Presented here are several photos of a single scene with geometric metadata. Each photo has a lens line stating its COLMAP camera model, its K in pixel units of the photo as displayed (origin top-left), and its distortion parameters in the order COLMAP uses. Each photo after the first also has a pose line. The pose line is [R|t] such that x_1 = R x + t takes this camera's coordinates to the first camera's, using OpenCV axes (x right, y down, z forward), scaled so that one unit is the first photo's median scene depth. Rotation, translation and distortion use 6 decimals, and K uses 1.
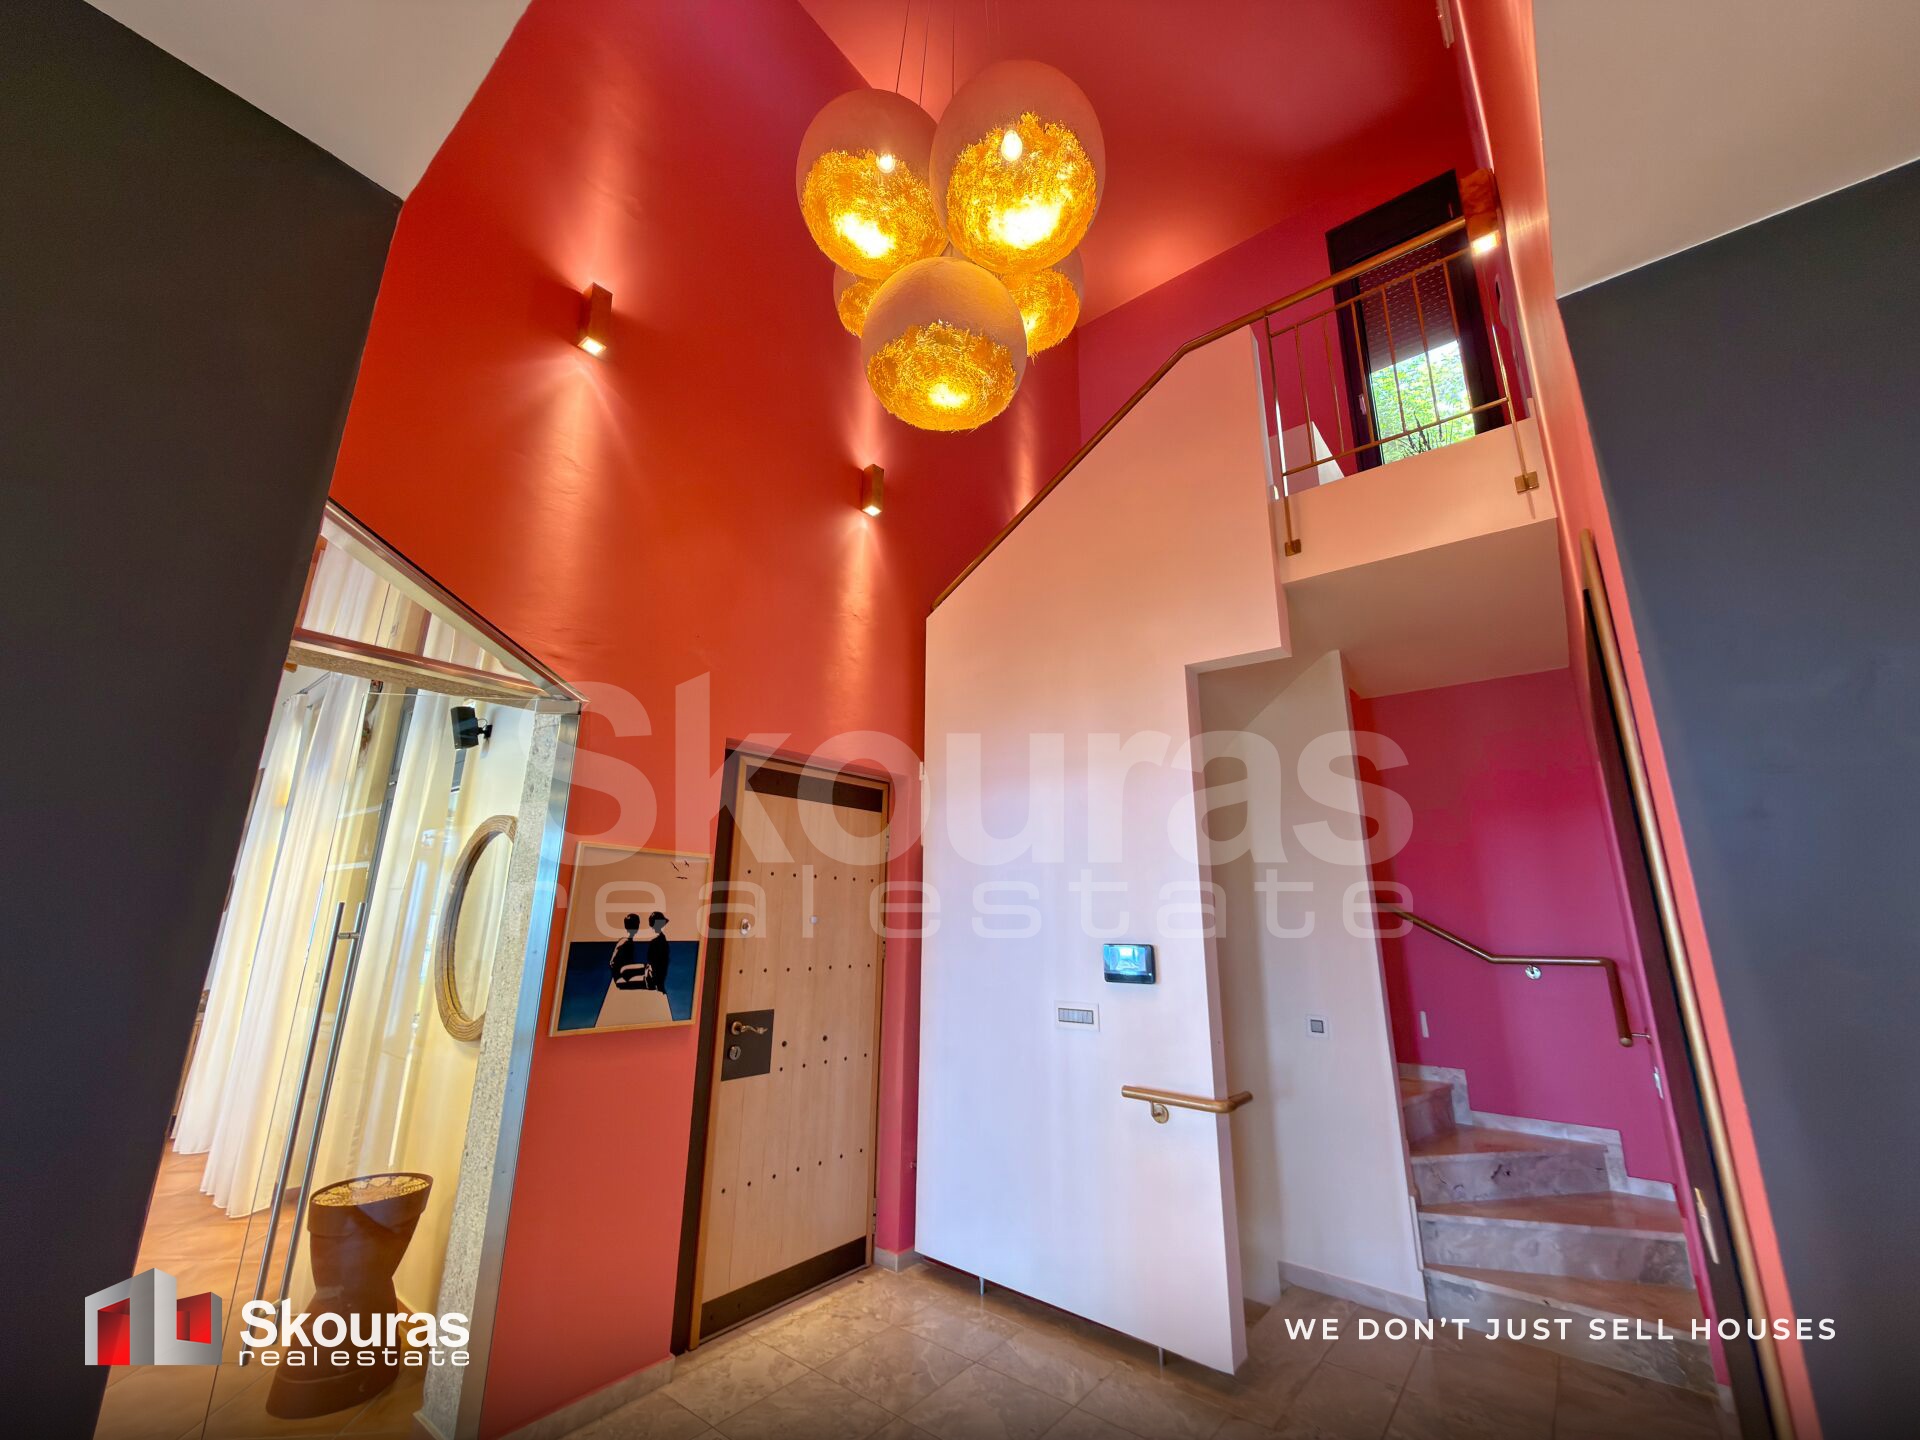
lens RADIAL K [[762.7, 0, 963.9], [0, 762.7, 715.6], [0, 0, 1]] dist [-0.000116, 0.000243]
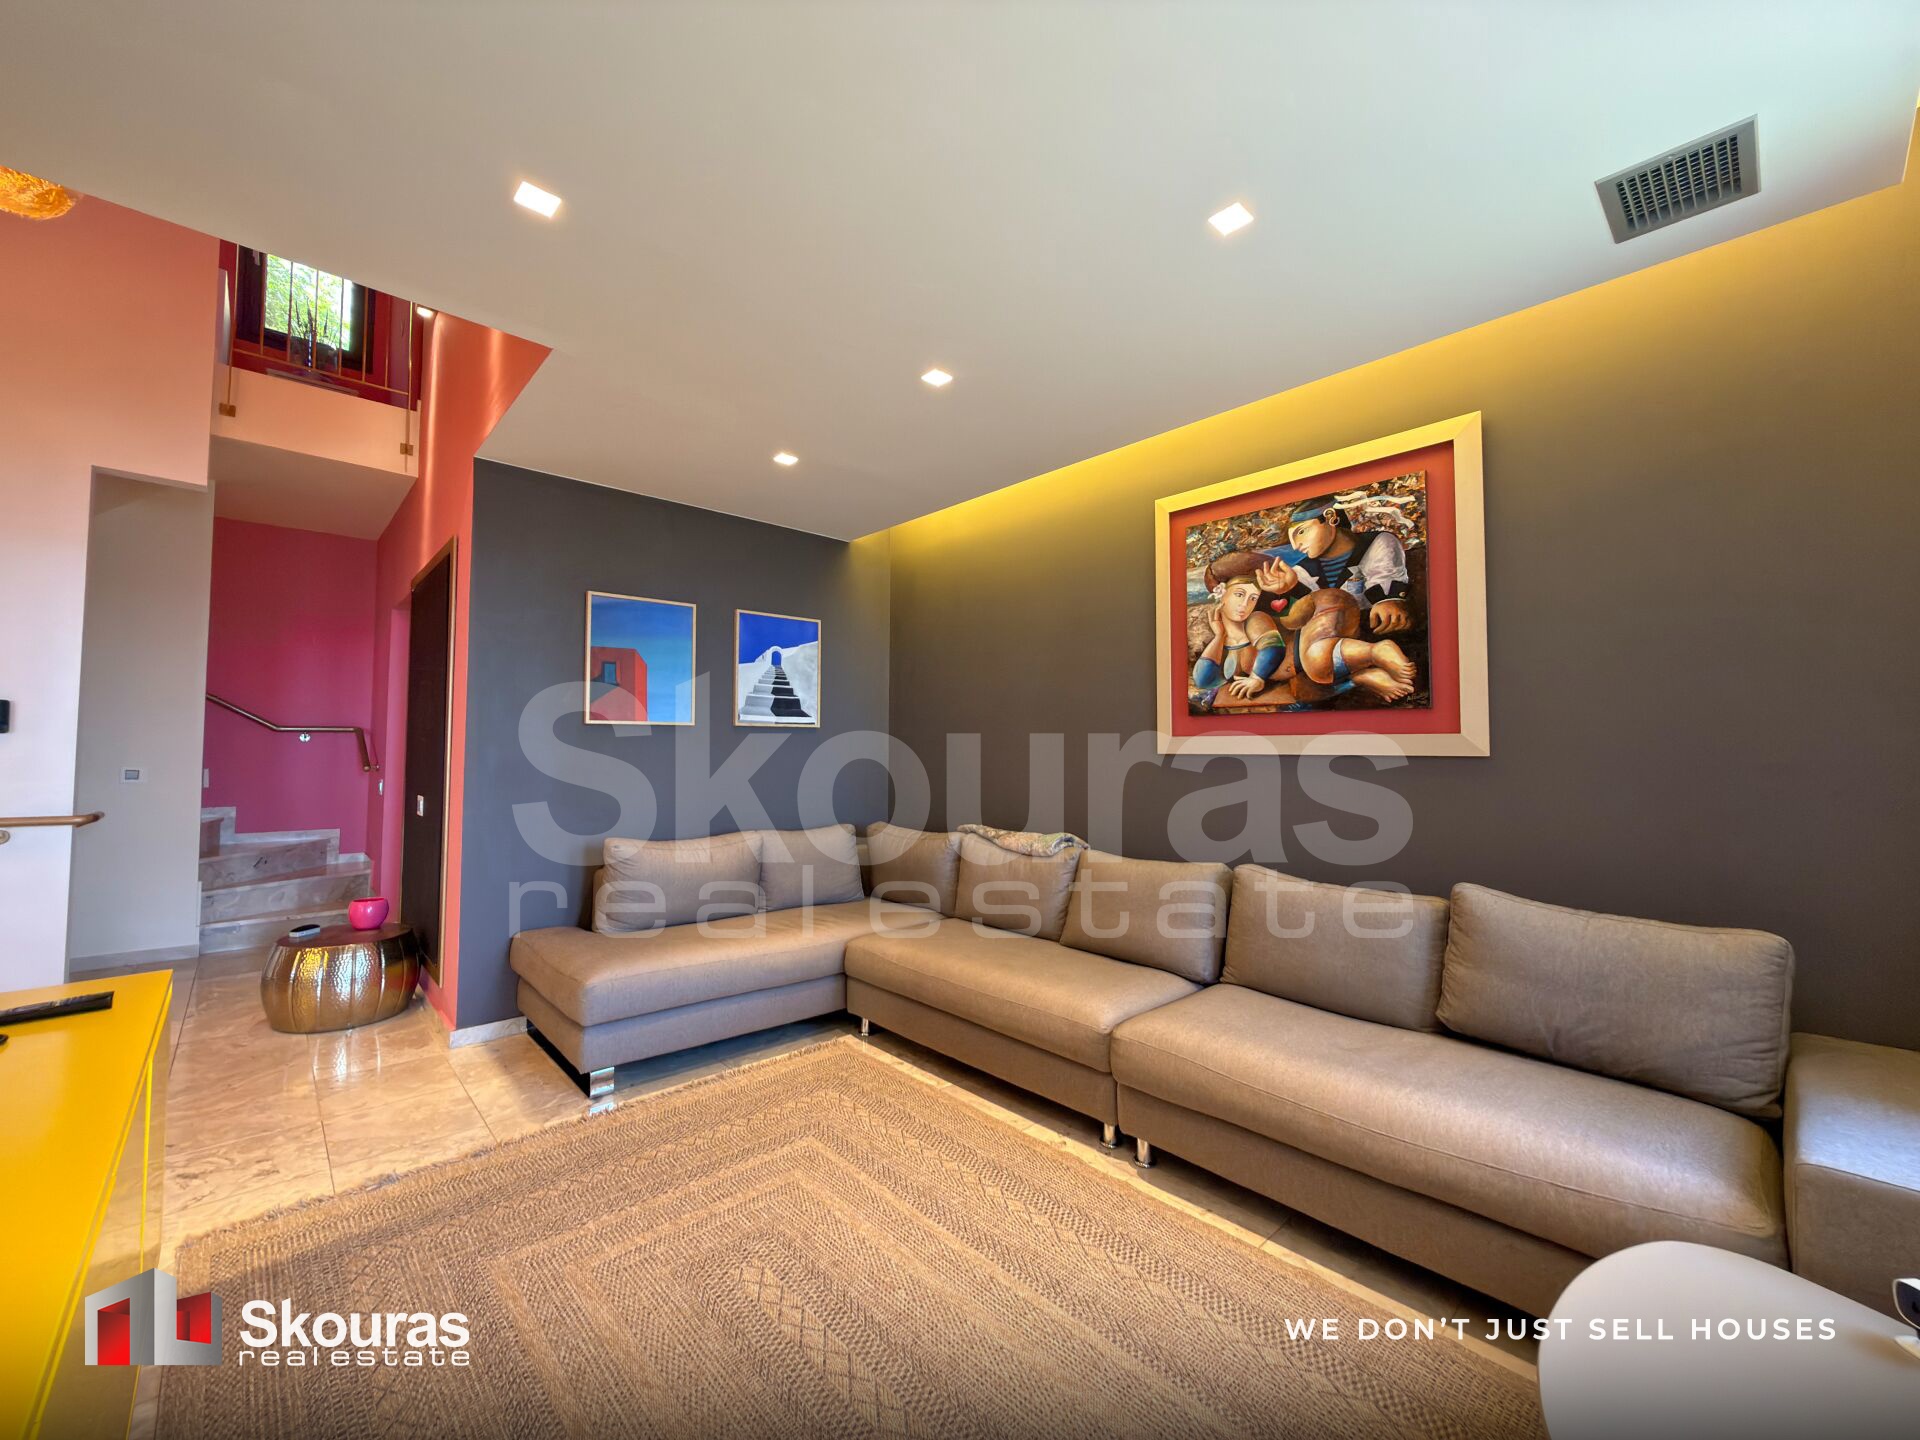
lens RADIAL K [[762.7, 0, 962.4], [0, 762.7, 718.8], [0, 0, 1]] dist [-0.000116, 0.000243]
pose [[0.141088, 0.026964, 0.989630, -0.637551], [-0.254187, 0.967105, 0.009888, -0.041100], [-0.956809, -0.252946, 0.143301, -0.497135]]
